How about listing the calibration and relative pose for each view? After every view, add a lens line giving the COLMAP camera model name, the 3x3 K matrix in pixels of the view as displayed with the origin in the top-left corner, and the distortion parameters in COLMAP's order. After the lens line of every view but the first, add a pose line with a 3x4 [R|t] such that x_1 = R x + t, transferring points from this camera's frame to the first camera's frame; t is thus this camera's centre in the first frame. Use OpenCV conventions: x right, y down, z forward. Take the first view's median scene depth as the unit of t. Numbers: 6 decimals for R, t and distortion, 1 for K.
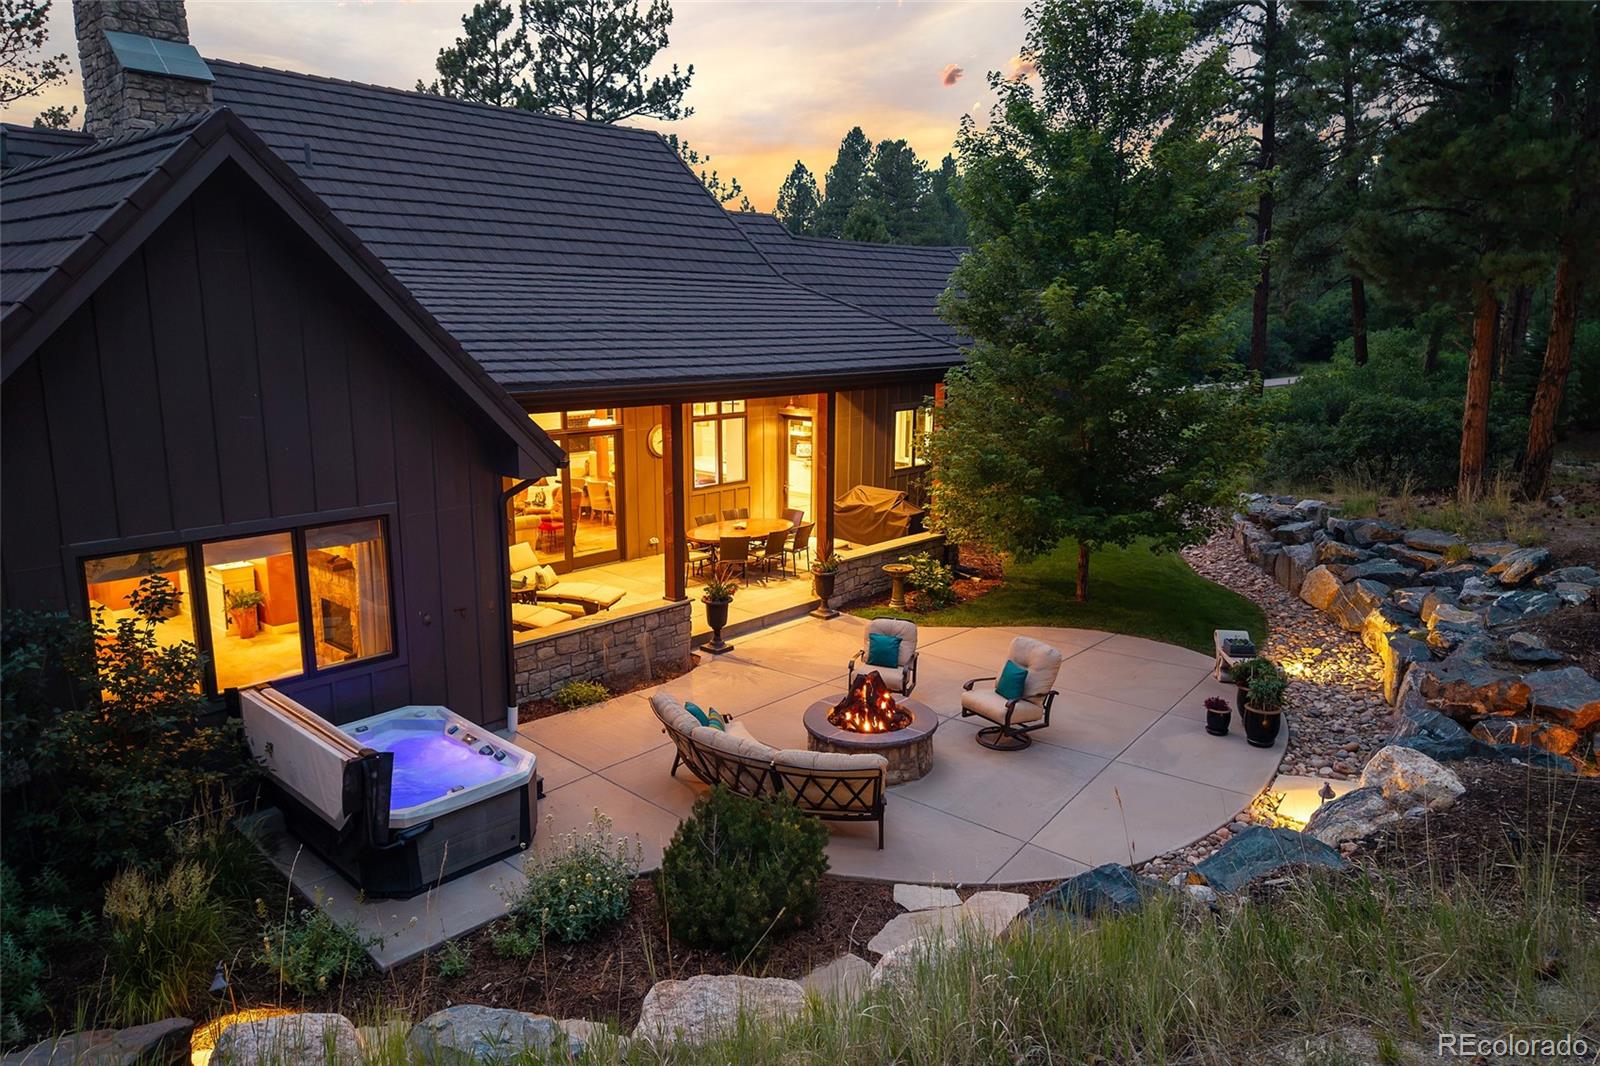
lens RADIAL K [[1078.8, 0, 798.8], [0, 1078.8, 530.6], [0, 0, 1]] dist [0.000523, -0.004934]
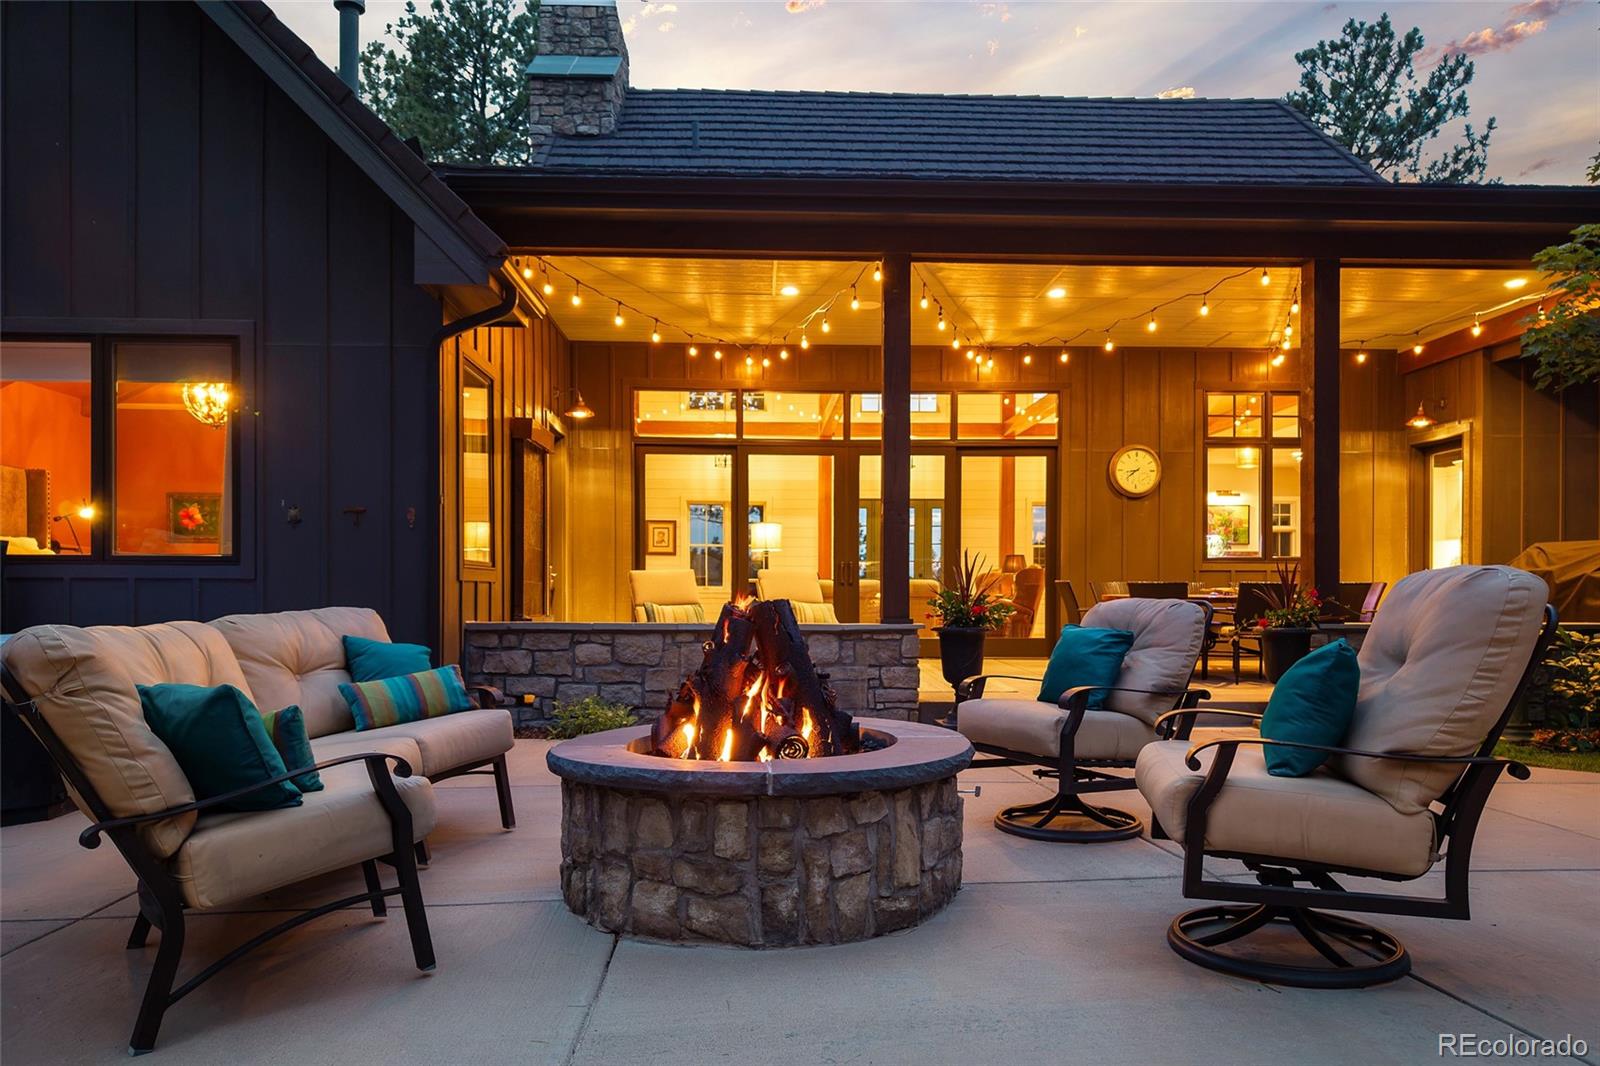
lens RADIAL K [[1078.8, 0, 787.6], [0, 1078.8, 593.8], [0, 0, 1]] dist [0.000523, -0.004934]
pose [[0.691733, -0.006008, -0.722128, 0.229355], [-0.142038, 0.979300, -0.144208, 0.131742], [0.708047, 0.202323, 0.676561, 0.584653]]
